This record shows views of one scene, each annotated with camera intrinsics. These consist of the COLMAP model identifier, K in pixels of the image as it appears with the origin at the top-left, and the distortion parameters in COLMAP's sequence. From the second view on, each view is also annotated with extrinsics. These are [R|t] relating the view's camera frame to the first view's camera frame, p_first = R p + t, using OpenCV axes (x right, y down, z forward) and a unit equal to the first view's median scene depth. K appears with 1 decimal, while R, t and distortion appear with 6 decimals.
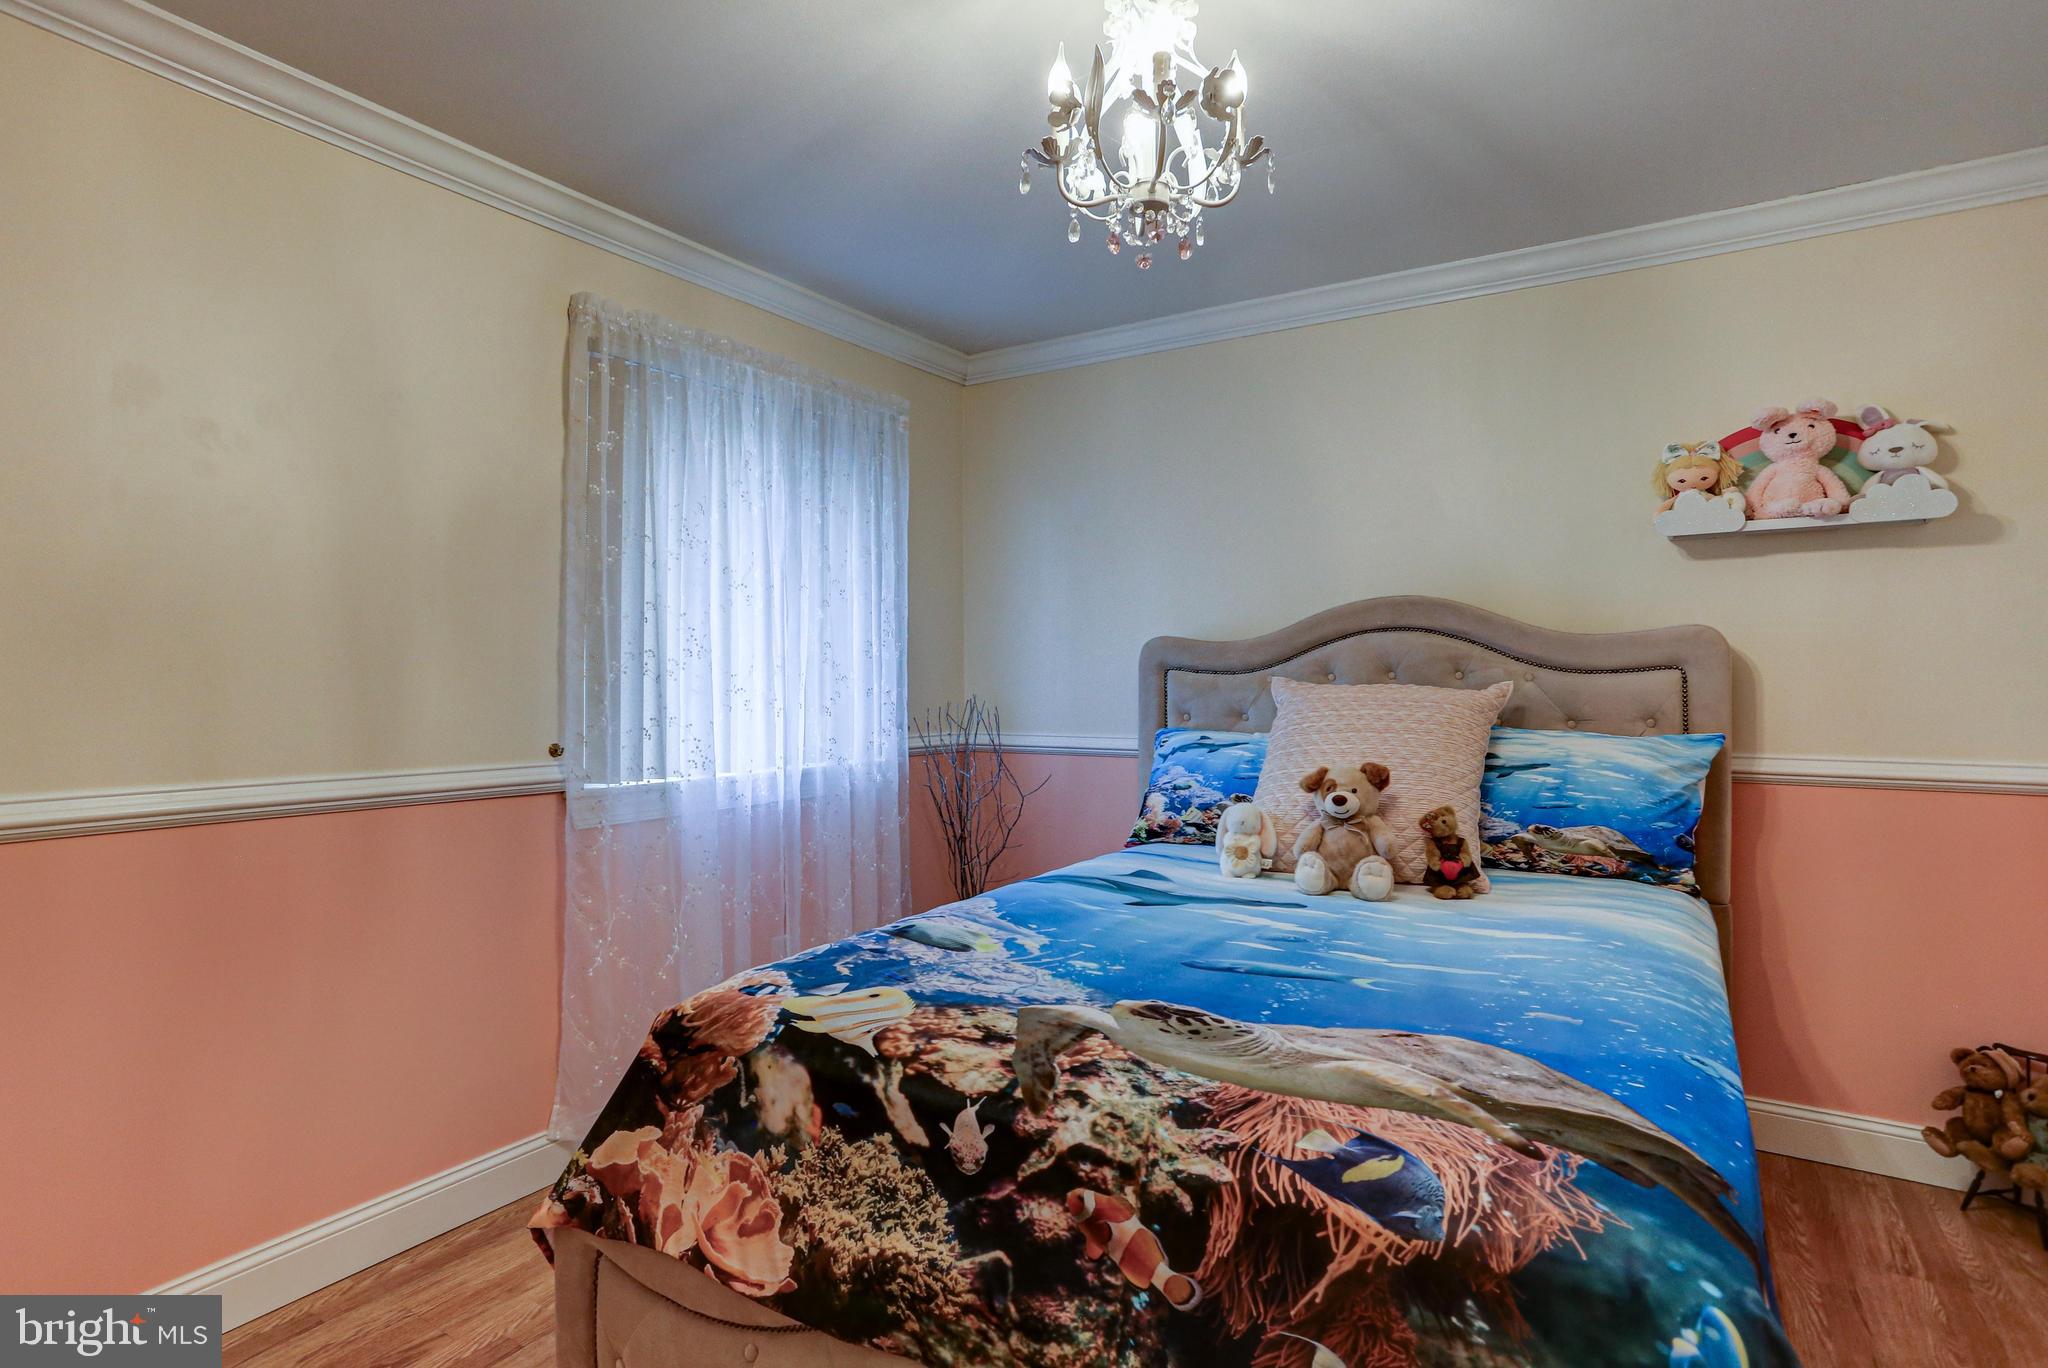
lens RADIAL K [[1037.1, 0, 981.9], [0, 1037.1, 662.8], [0, 0, 1]] dist [-0.052982, 0.040692]
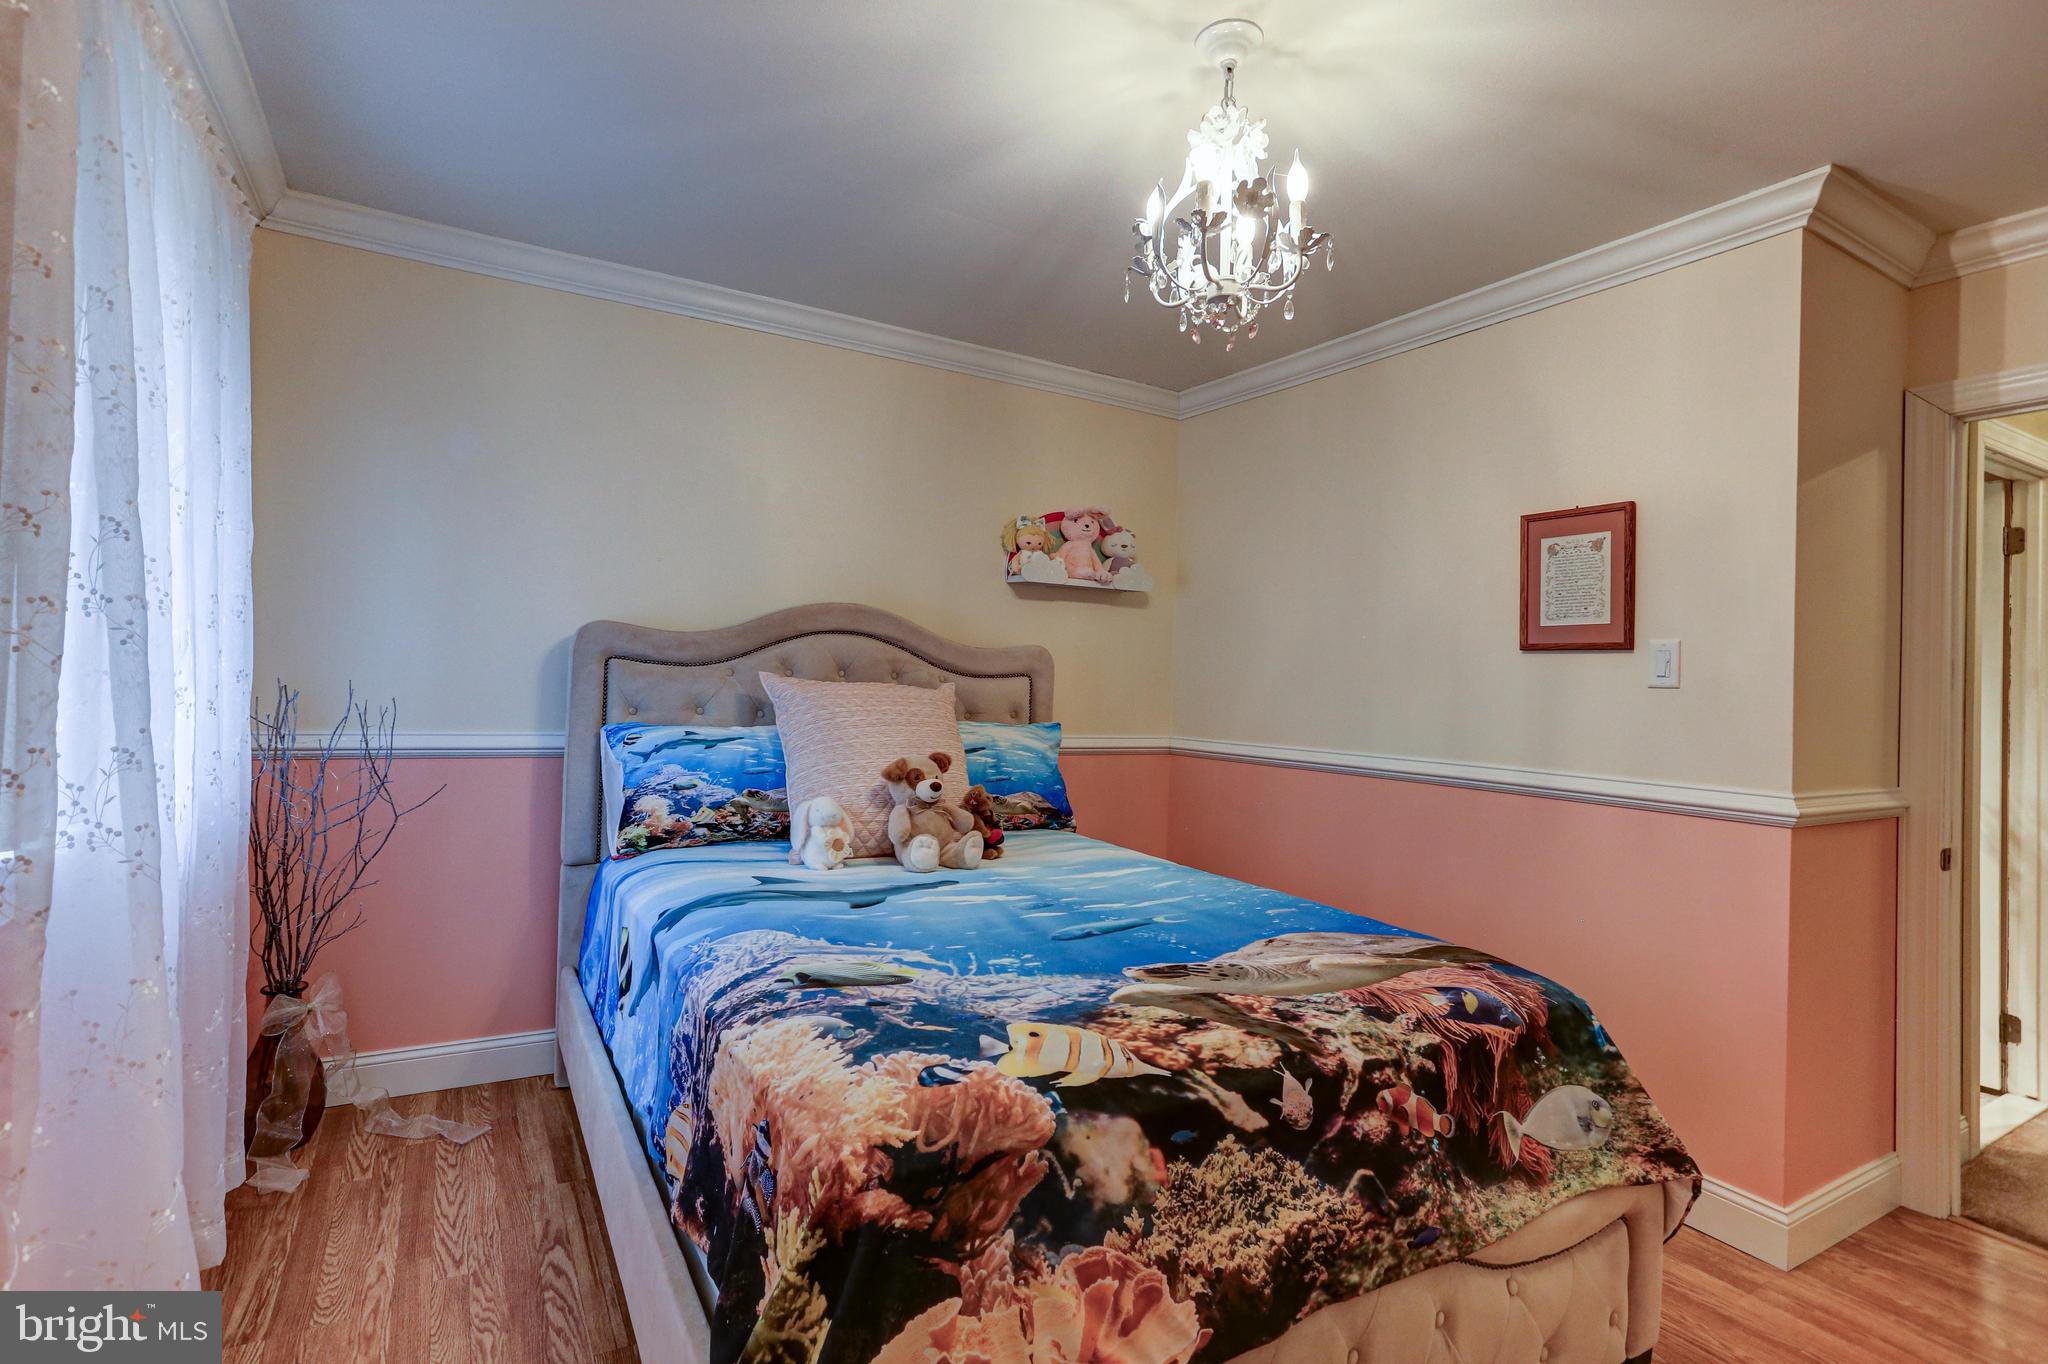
lens RADIAL K [[1037.1, 0, 981.9], [0, 1037.1, 660.8], [0, 0, 1]] dist [-0.052982, 0.040692]
pose [[0.437883, 0.035072, 0.898348, -1.101364], [-0.053010, 0.998507, -0.013143, 0.013592], [-0.897468, -0.041866, 0.439089, 0.771421]]
